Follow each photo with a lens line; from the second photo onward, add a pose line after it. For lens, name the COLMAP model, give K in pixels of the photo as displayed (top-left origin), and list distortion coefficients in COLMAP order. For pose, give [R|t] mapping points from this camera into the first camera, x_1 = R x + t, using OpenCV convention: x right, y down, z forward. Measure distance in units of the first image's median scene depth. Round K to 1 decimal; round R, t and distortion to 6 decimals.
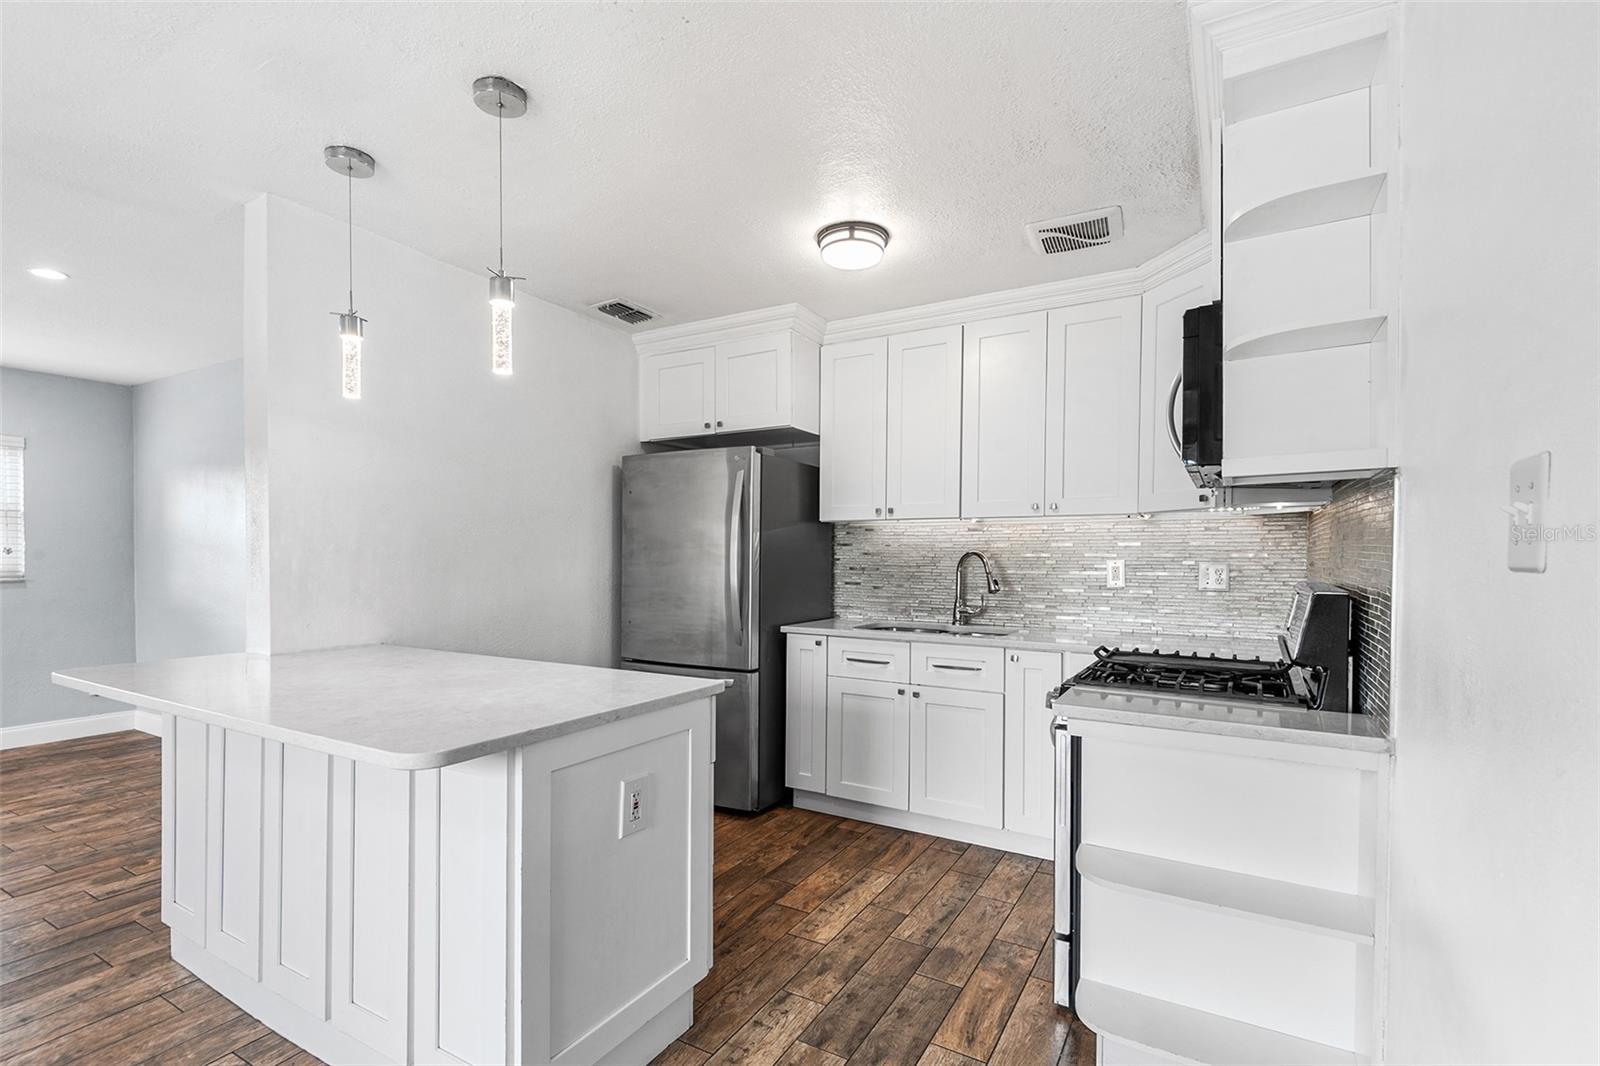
lens RADIAL K [[739.9, 0, 806.1], [0, 739.9, 569.1], [0, 0, 1]] dist [0.026392, -0.015715]
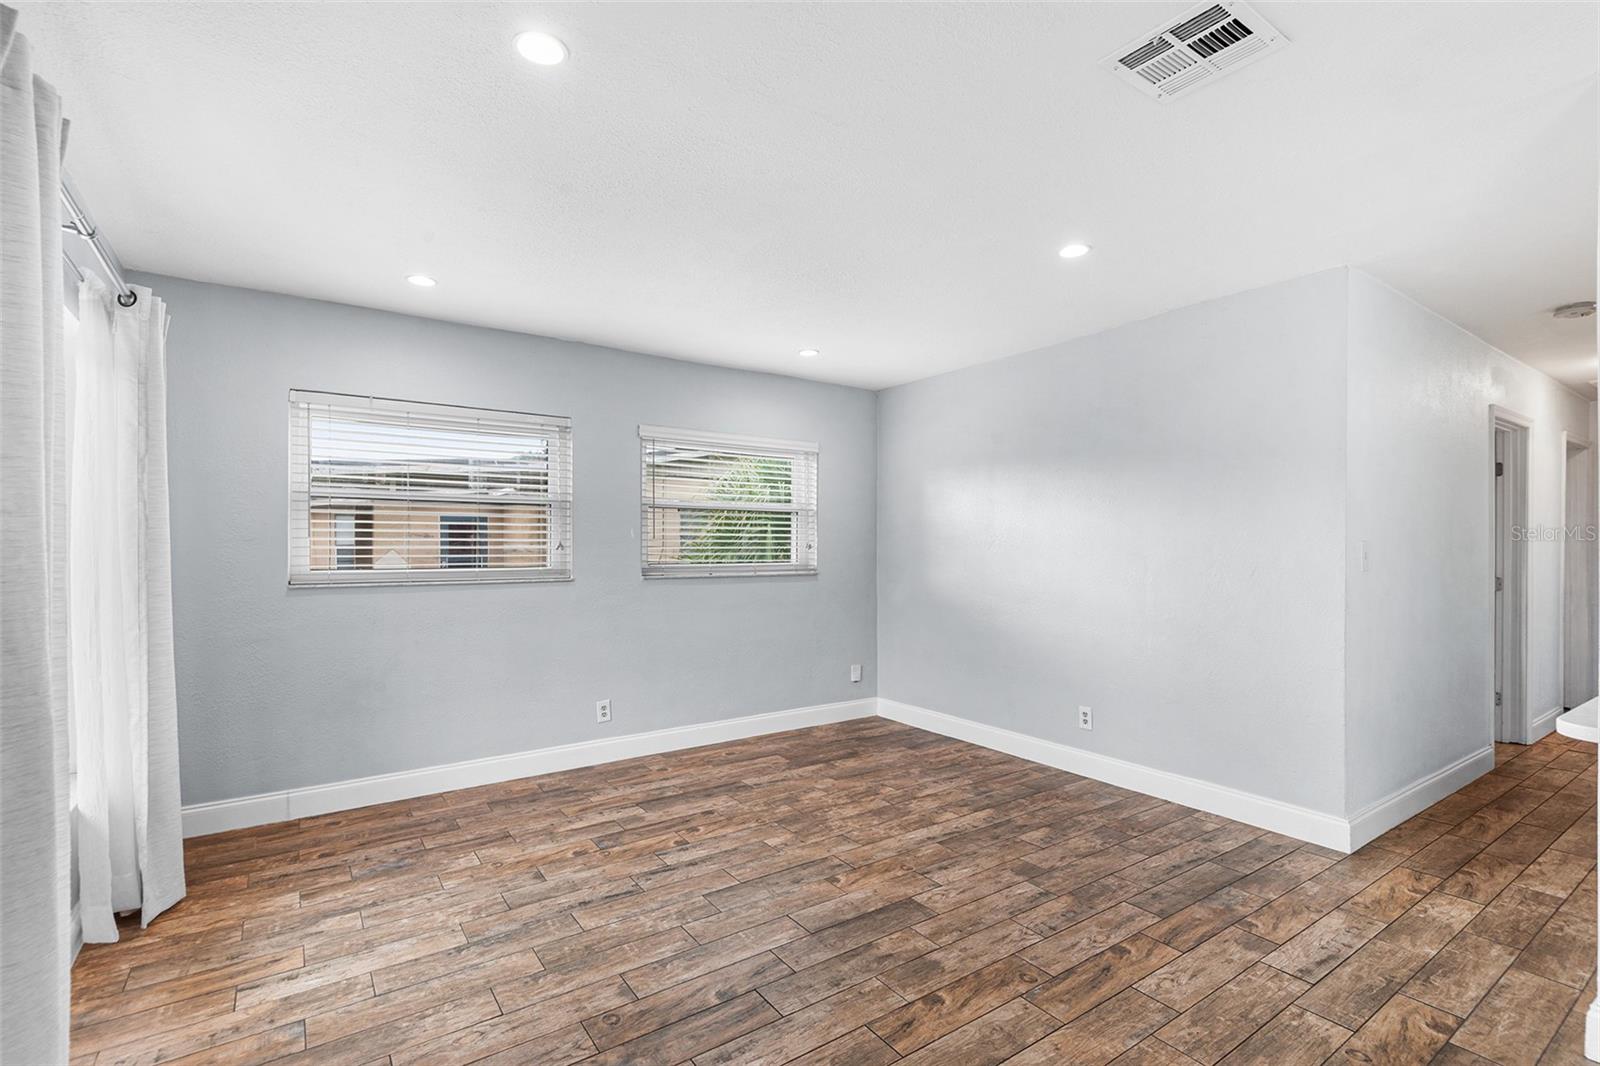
lens RADIAL K [[739.9, 0, 802.4], [0, 739.9, 546.7], [0, 0, 1]] dist [0.026392, -0.015715]
pose [[0.905676, 0.001398, -0.423968, -1.082036], [-0.007228, 0.999900, -0.012143, -0.017658], [0.423909, 0.014062, 0.905596, 0.022906]]
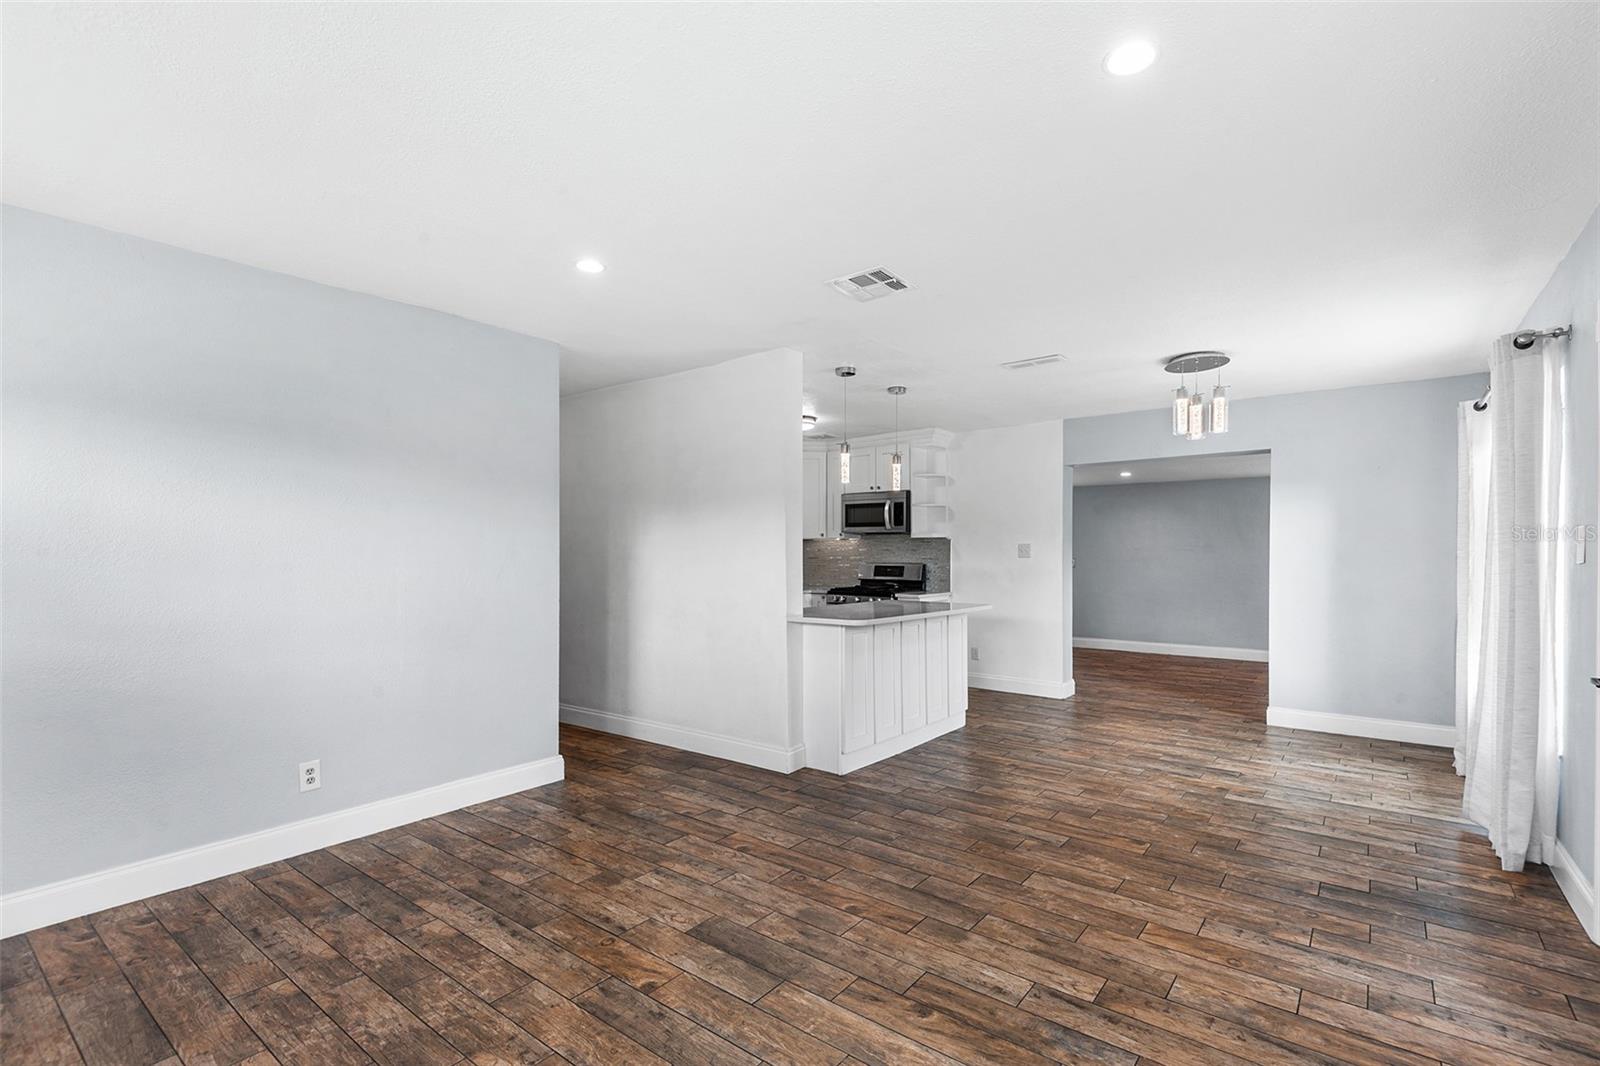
lens RADIAL K [[739.9, 0, 796.8], [0, 739.9, 553.2], [0, 0, 1]] dist [0.026392, -0.015715]
pose [[0.137222, -0.002776, 0.990536, -2.252439], [0.018615, 0.999827, 0.000224, -0.027467], [-0.990365, 0.018408, 0.137250, 0.713621]]
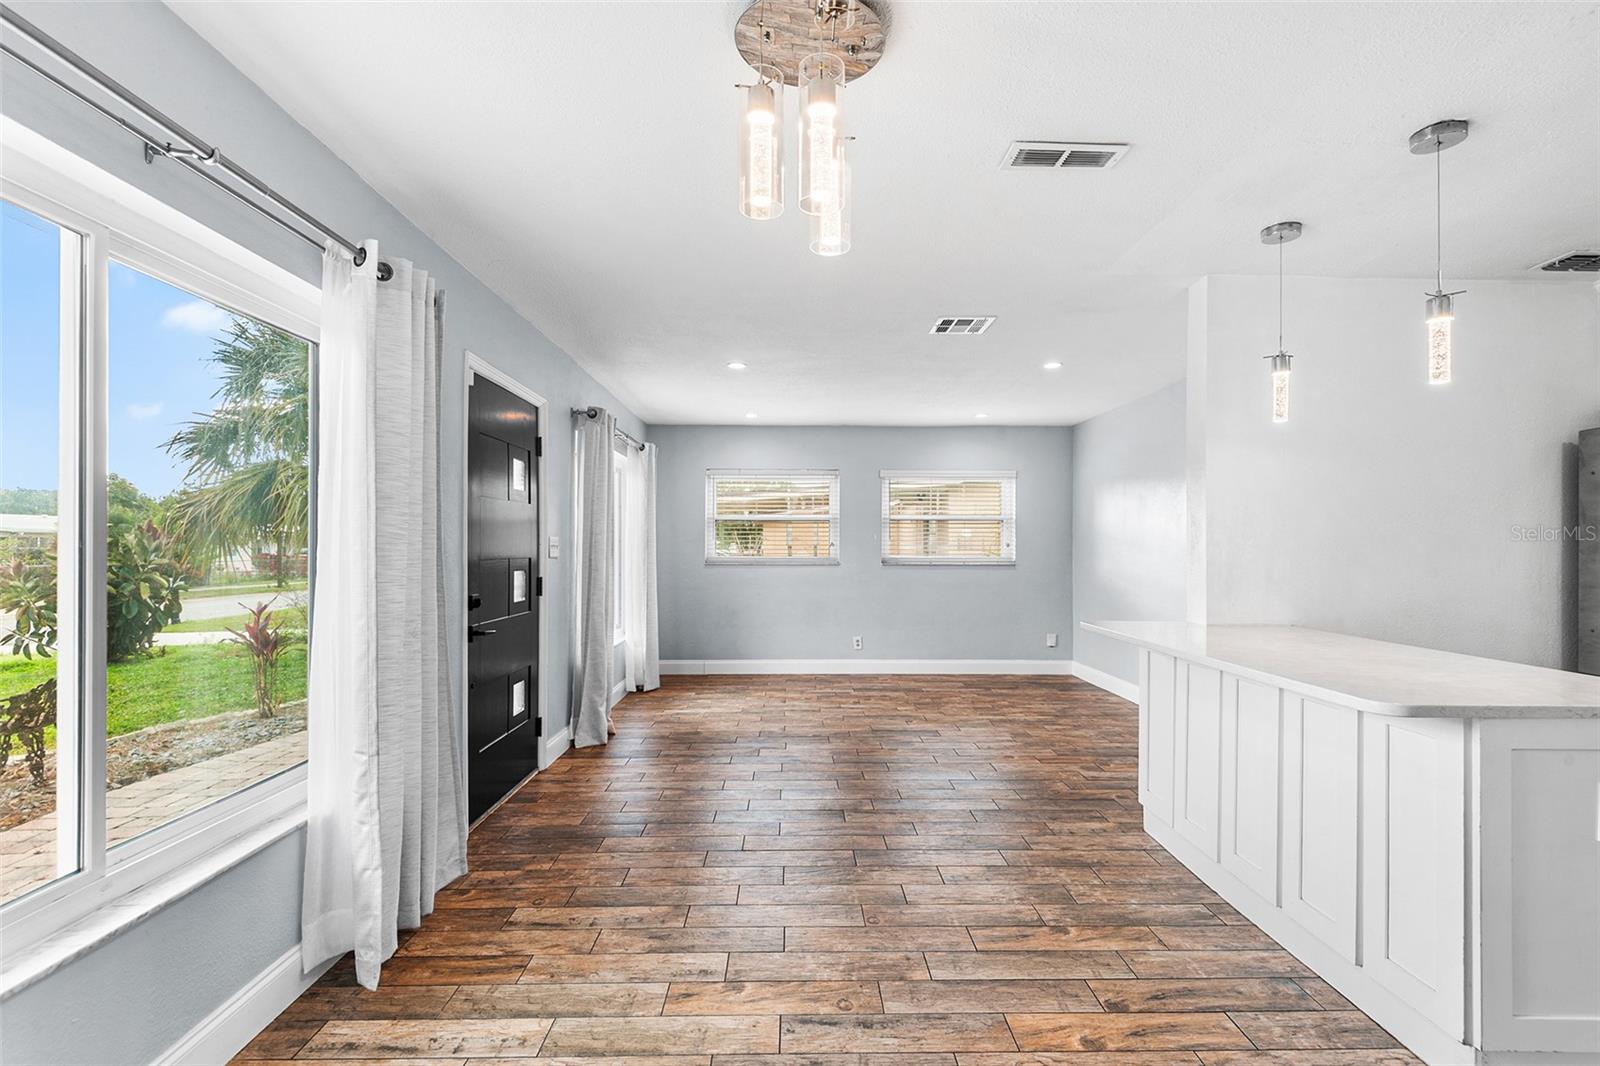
lens RADIAL K [[739.9, 0, 795.4], [0, 739.9, 538.7], [0, 0, 1]] dist [0.026392, -0.015715]
pose [[0.507962, -0.009292, -0.861329, 0.039726], [-0.016670, 0.999648, -0.020615, 0.002705], [0.861218, 0.024830, 0.507629, -0.264442]]
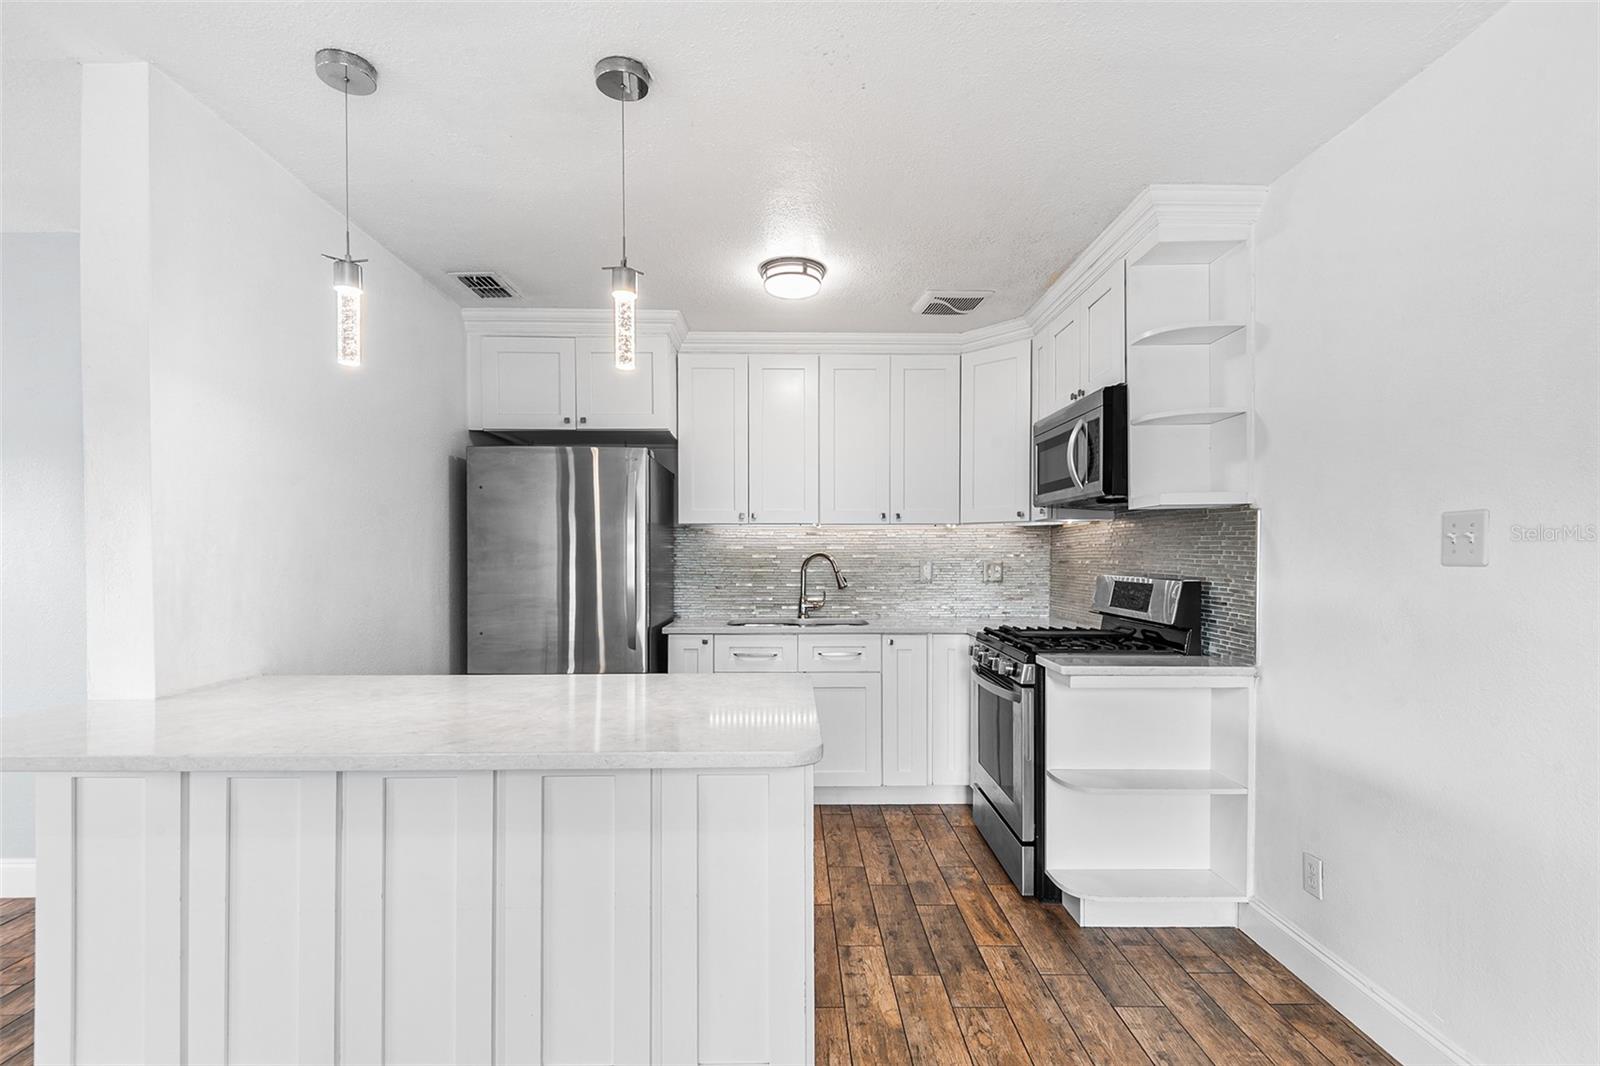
lens RADIAL K [[739.9, 0, 788.4], [0, 739.9, 565.8], [0, 0, 1]] dist [0.026392, -0.015715]
pose [[0.857753, -0.010576, 0.513953, -0.521667], [0.012533, 0.999921, -0.000341, -0.005577], [-0.513909, 0.006734, 0.857818, 0.058295]]
